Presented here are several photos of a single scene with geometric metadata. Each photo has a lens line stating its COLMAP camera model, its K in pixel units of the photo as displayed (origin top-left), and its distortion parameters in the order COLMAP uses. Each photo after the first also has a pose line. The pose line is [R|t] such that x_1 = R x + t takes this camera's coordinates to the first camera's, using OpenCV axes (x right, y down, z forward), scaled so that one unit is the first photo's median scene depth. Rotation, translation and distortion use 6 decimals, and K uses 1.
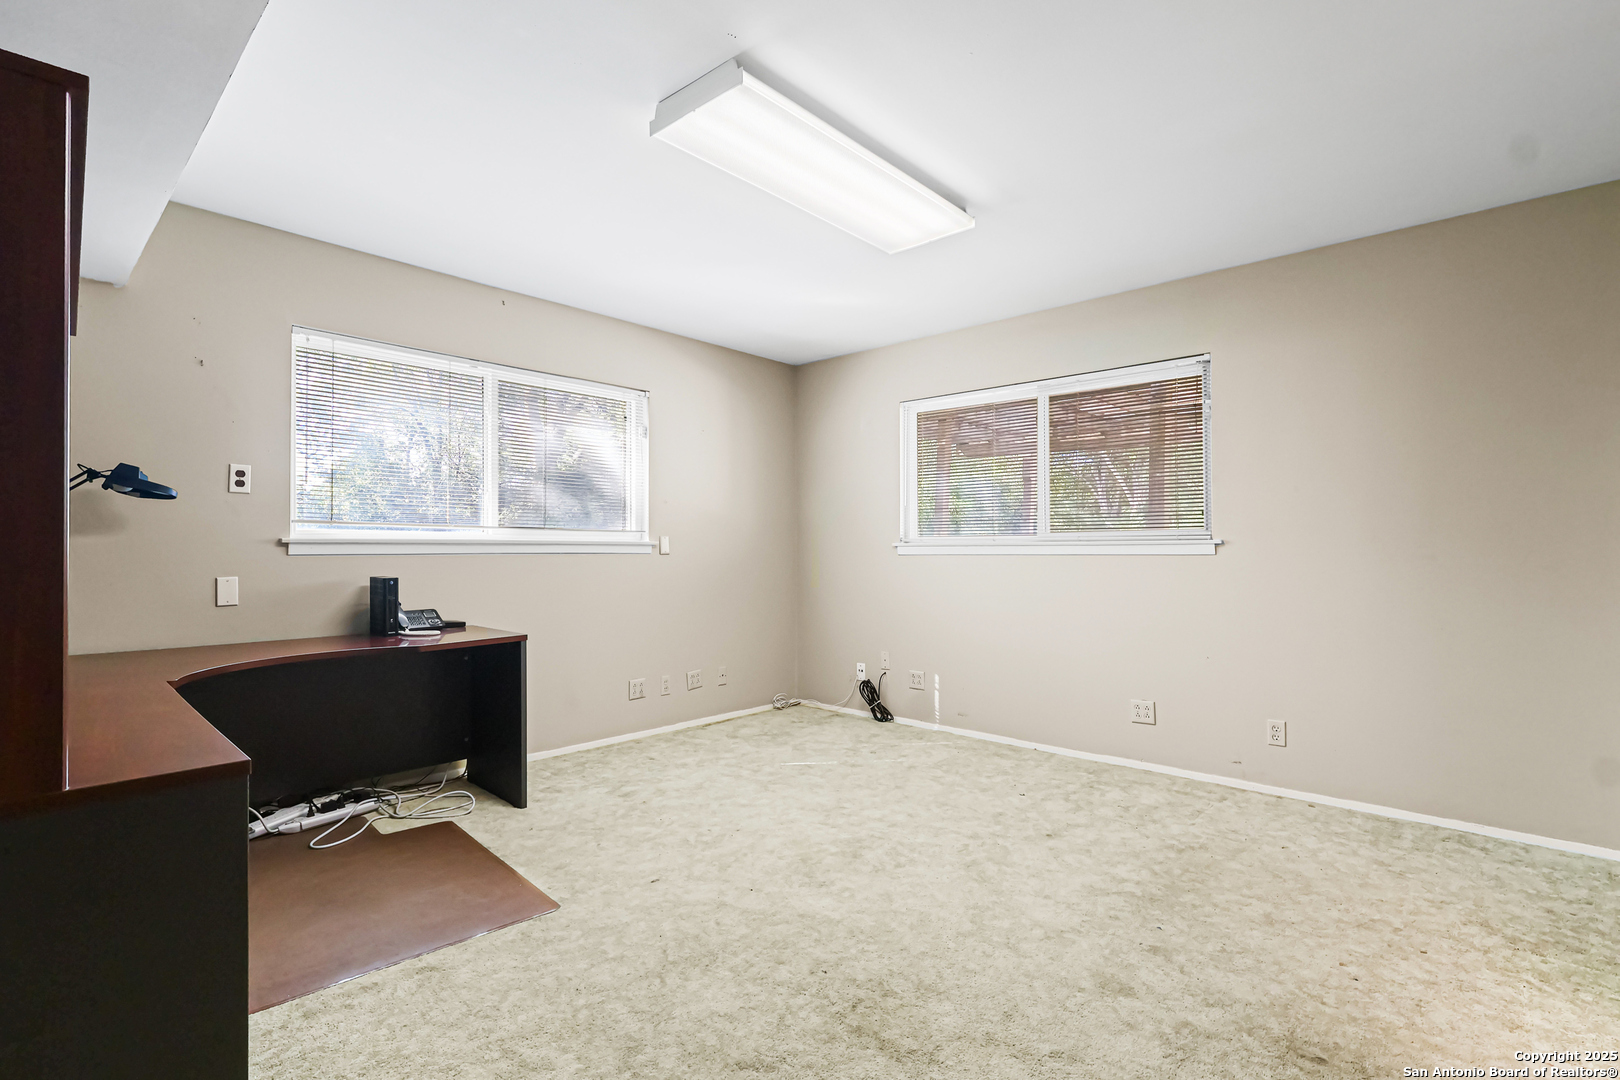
lens RADIAL K [[752.3, 0, 808.4], [0, 752.3, 544.1], [0, 0, 1]] dist [0.001092, 0.000189]
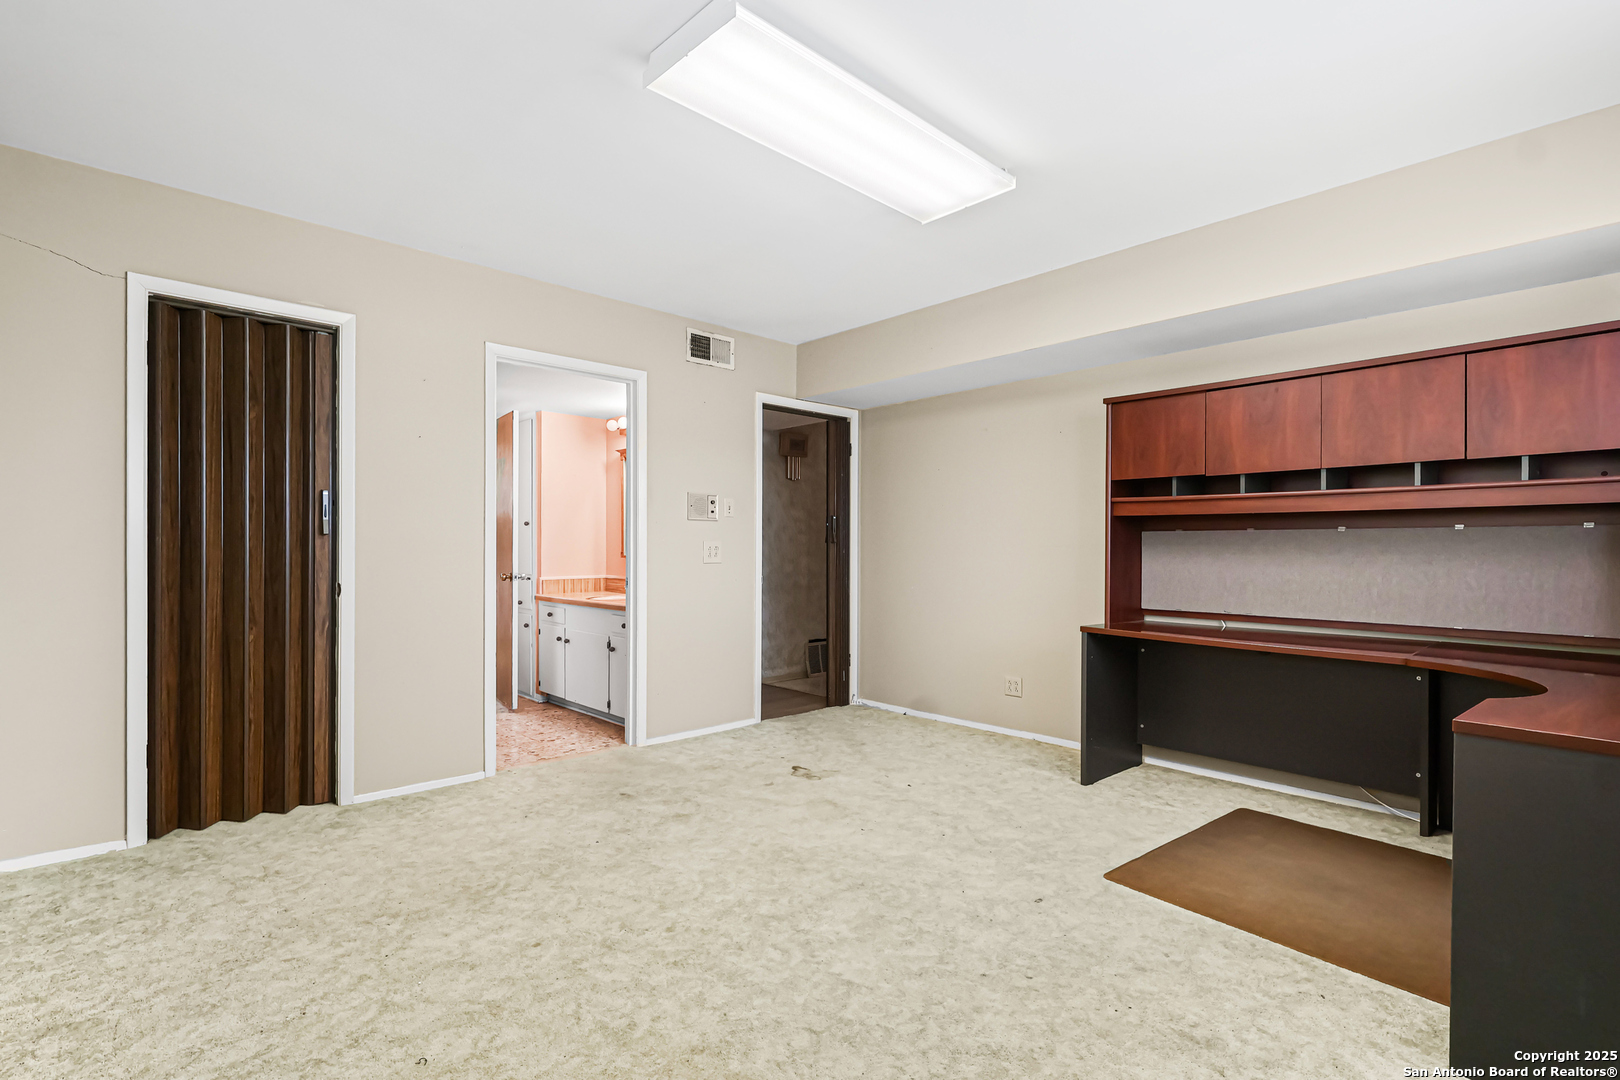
lens RADIAL K [[752.3, 0, 810.4], [0, 752.3, 548.5], [0, 0, 1]] dist [0.001092, 0.000189]
pose [[-0.996889, -0.006488, 0.078545, 0.008880], [-0.007034, 0.999953, -0.006666, 0.016052], [-0.078498, -0.007198, -0.996888, 1.813379]]
